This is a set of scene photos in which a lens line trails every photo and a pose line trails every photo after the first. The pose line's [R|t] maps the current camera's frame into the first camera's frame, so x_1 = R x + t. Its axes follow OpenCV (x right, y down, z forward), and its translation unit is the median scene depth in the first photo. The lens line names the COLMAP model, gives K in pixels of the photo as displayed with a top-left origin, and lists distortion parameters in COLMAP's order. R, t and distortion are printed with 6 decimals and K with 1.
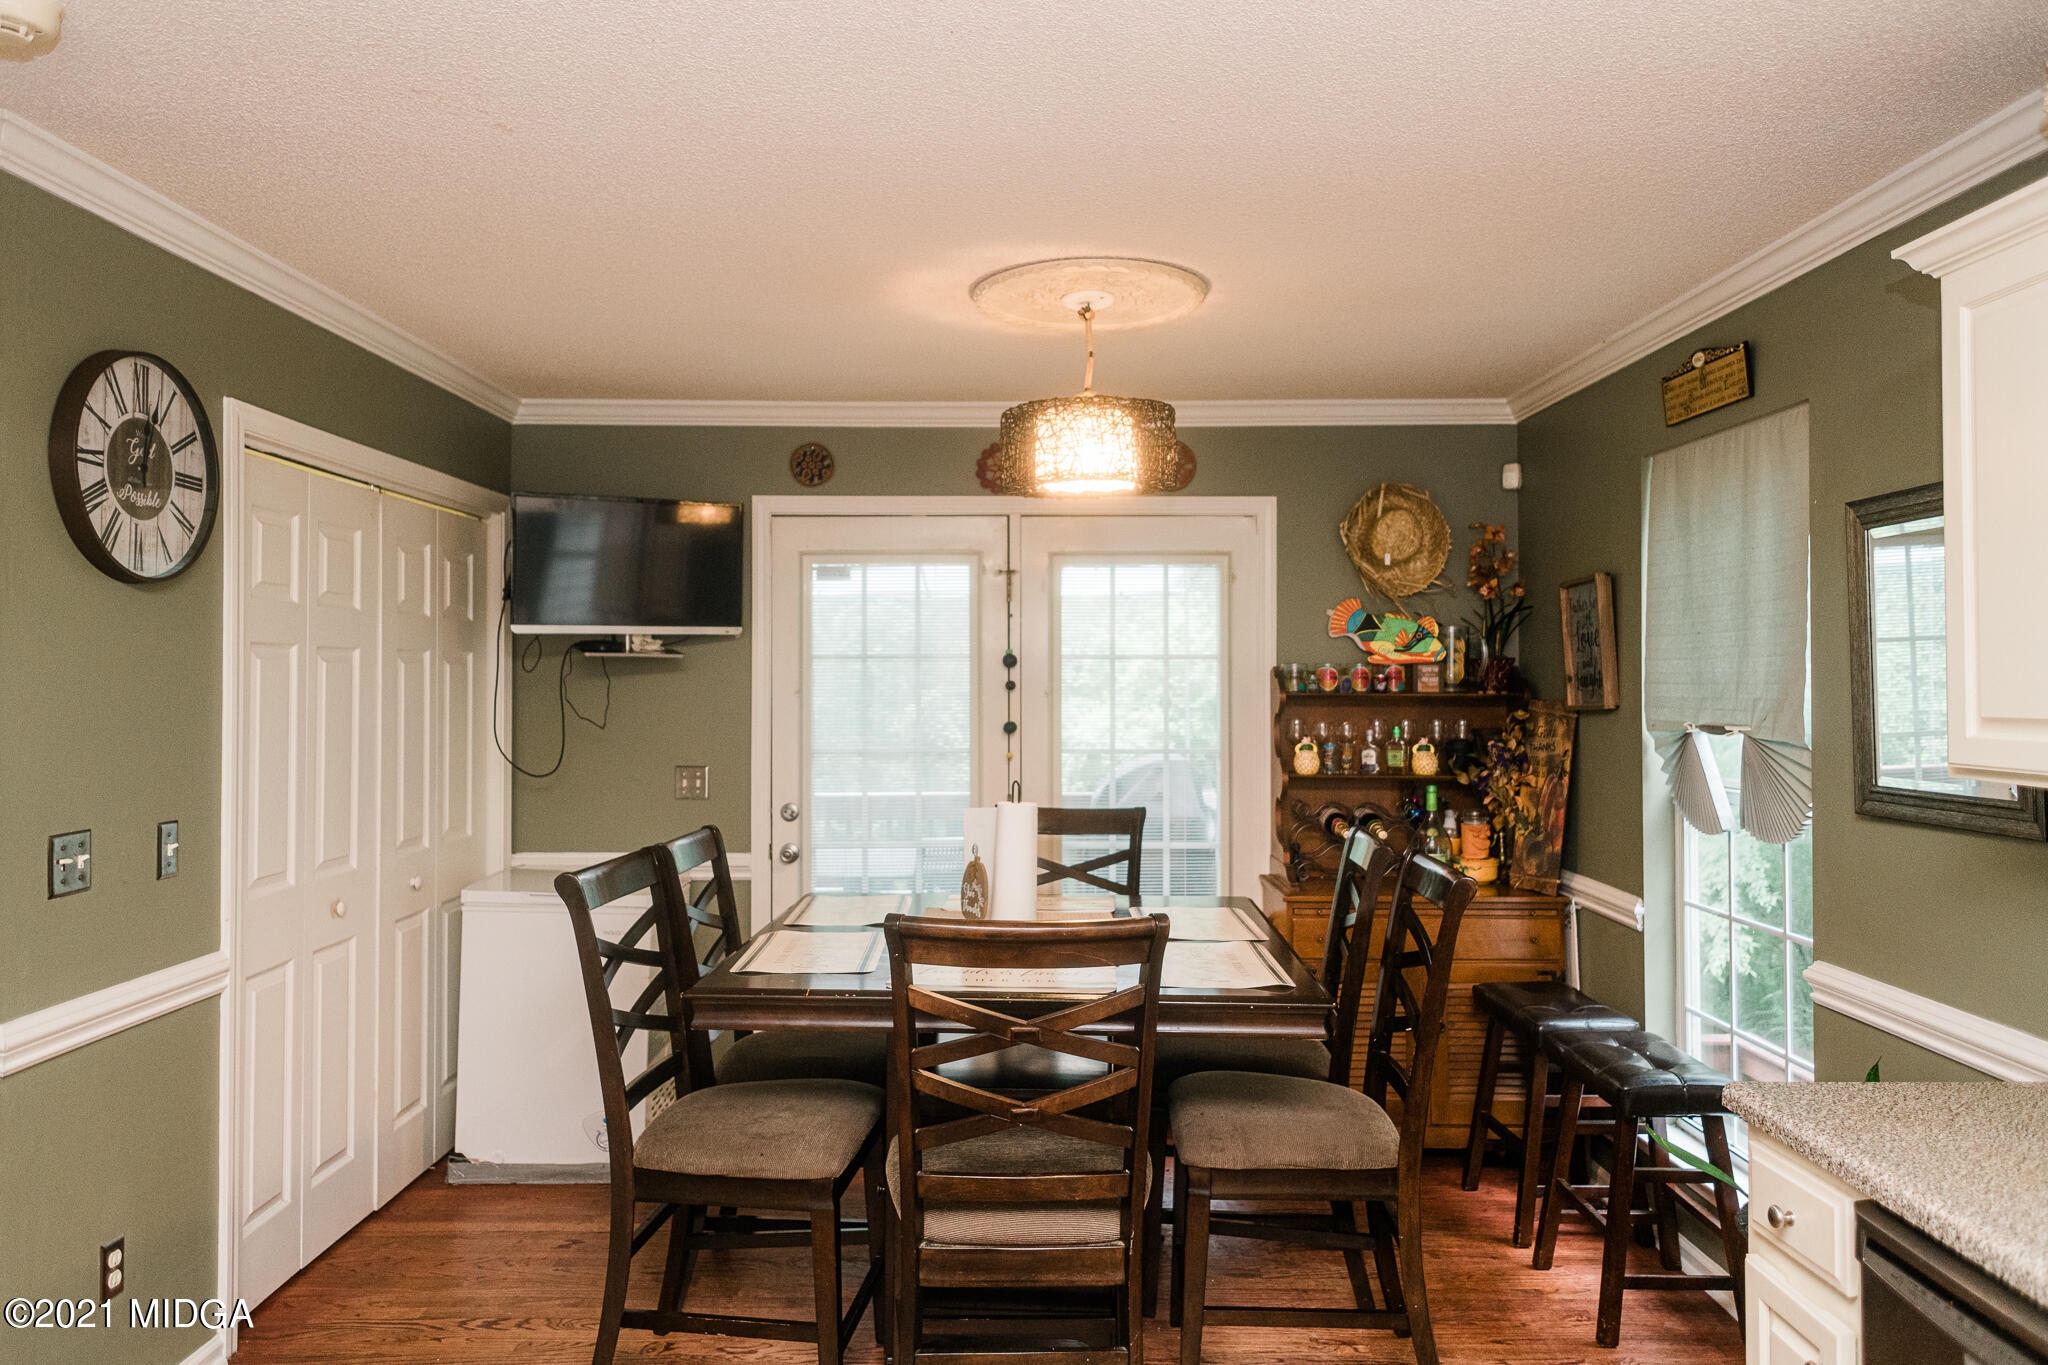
lens RADIAL K [[1364.4, 0, 1024.2], [0, 1364.4, 670.1], [0, 0, 1]] dist [0.031949, -0.022820]
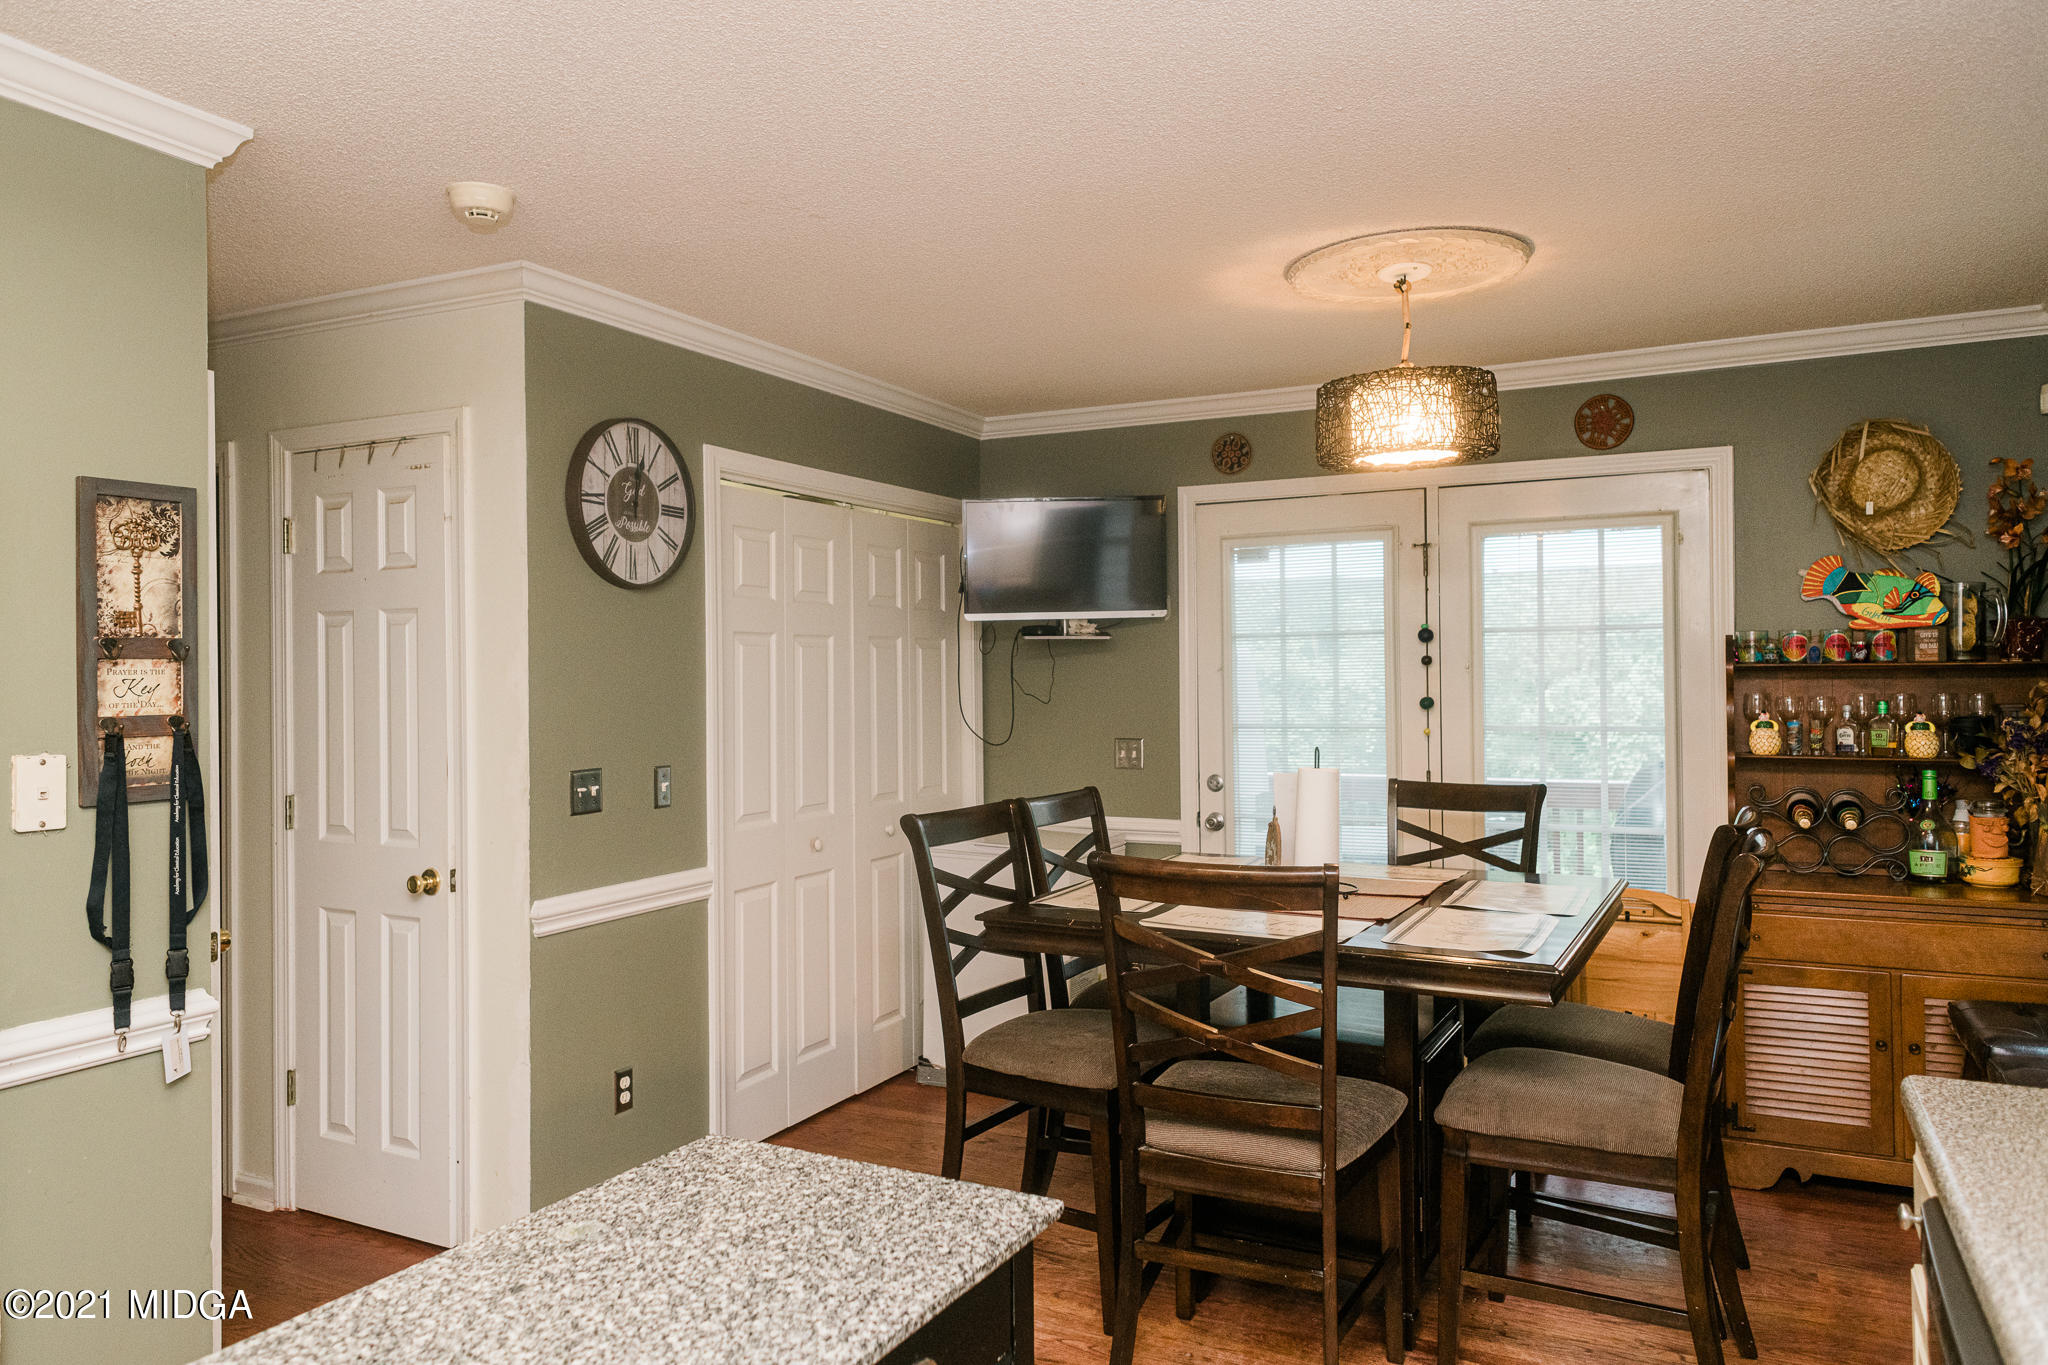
lens RADIAL K [[1385.8, 0, 1014.1], [0, 1385.8, 672.1], [0, 0, 1]] dist [0.033142, -0.032009]
pose [[0.894814, -0.010735, -0.446310, 0.194369], [0.014876, 0.999873, 0.005776, 0.010653], [0.446191, -0.011808, 0.894860, -0.037921]]
